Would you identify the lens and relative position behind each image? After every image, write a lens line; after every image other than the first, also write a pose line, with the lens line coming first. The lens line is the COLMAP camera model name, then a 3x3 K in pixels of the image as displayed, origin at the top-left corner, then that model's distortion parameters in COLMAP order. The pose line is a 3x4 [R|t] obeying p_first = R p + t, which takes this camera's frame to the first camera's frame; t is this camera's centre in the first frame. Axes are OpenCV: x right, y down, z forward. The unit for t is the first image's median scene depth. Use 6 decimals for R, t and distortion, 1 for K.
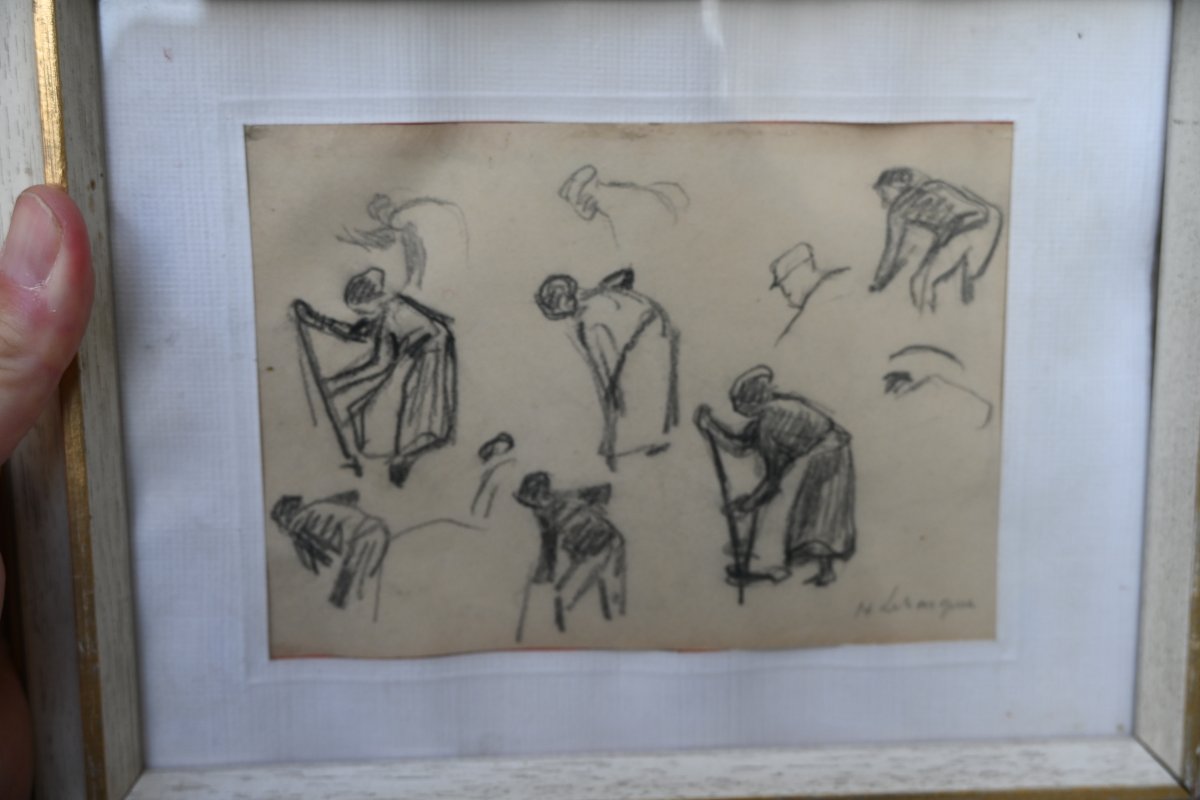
lens RADIAL K [[1774.0, 0, 604.4], [0, 1774.0, 398.4], [0, 0, 1]] dist [-0.000737, 0.000000]
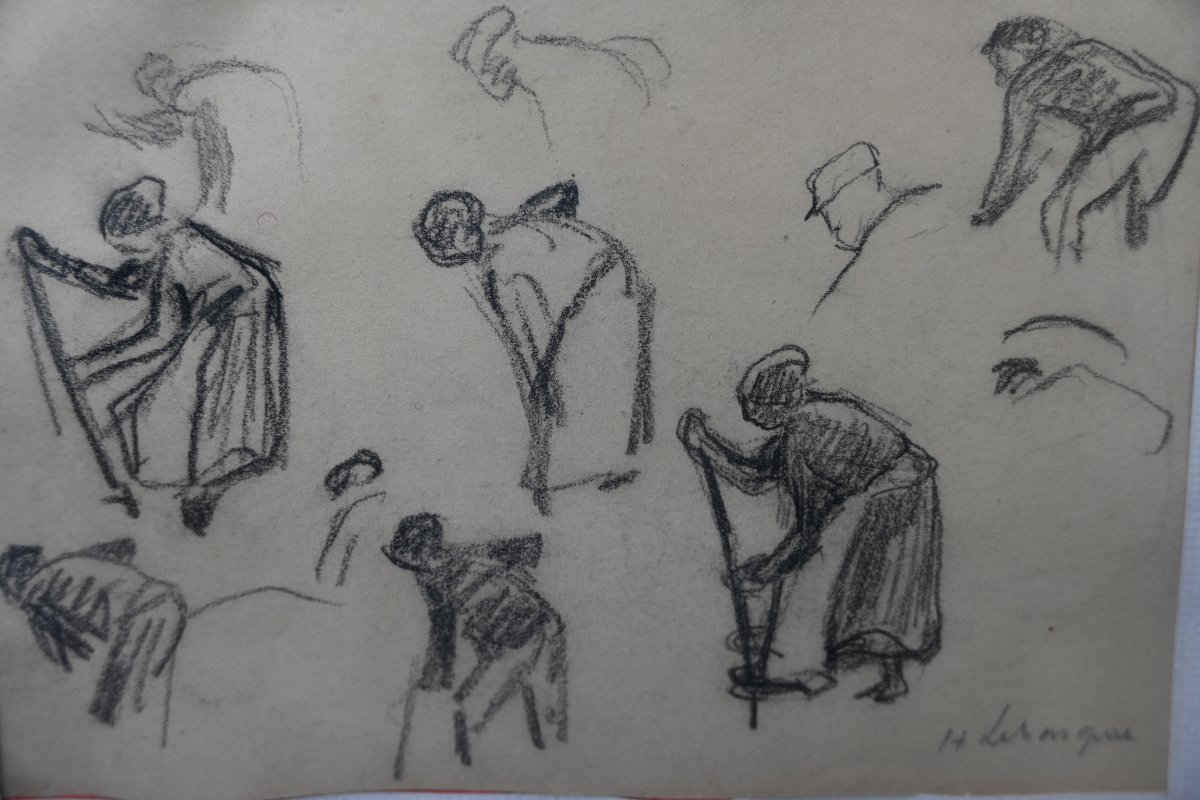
lens RADIAL K [[1774.0, 0, 593.2], [0, 1774.0, 403.6], [0, 0, 1]] dist [-0.000737, 0.000000]
pose [[0.998250, 0.015102, -0.057174, 0.056531], [-0.013776, 0.999628, 0.023520, -0.012079], [0.057508, -0.022691, 0.998087, 0.391400]]
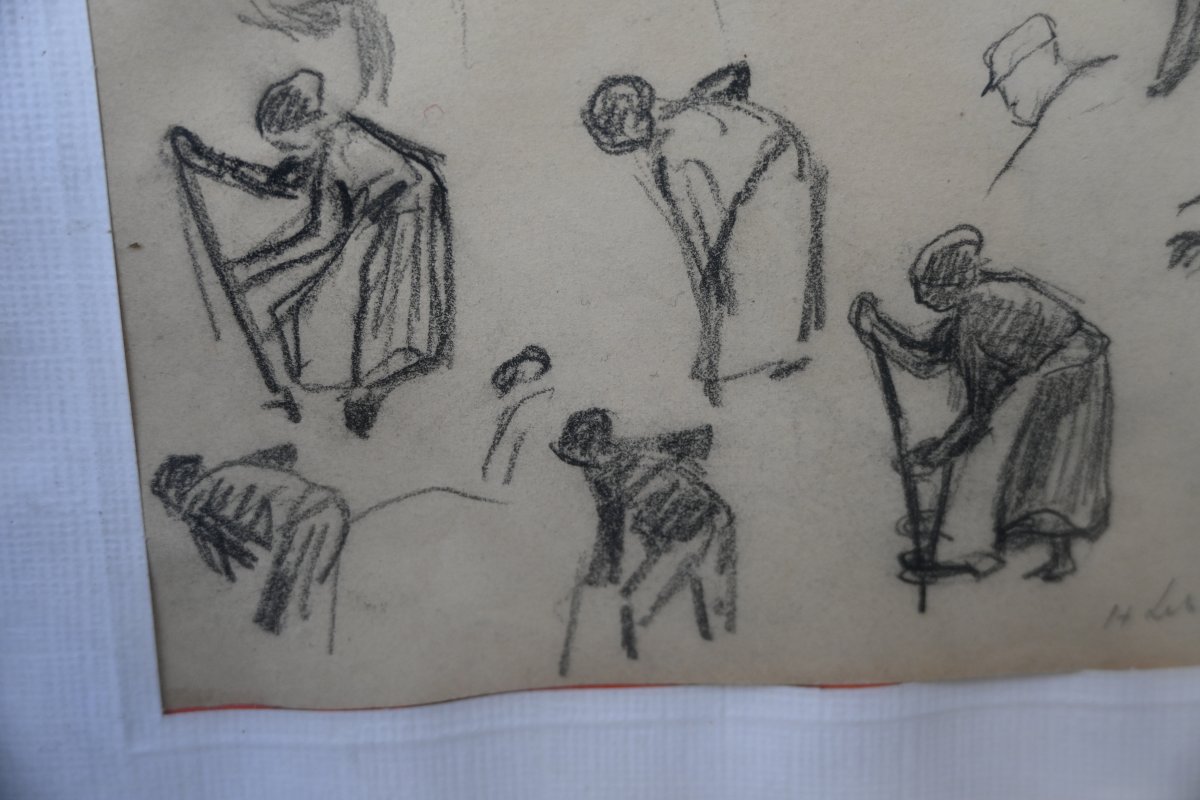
lens RADIAL K [[1774.0, 0, 599.2], [0, 1774.0, 397.7], [0, 0, 1]] dist [-0.000737, 0.000000]
pose [[0.999657, -0.014568, -0.021760, -0.021619], [0.016522, 0.995575, 0.092502, -0.018103], [0.020316, -0.092830, 0.995475, 0.401657]]
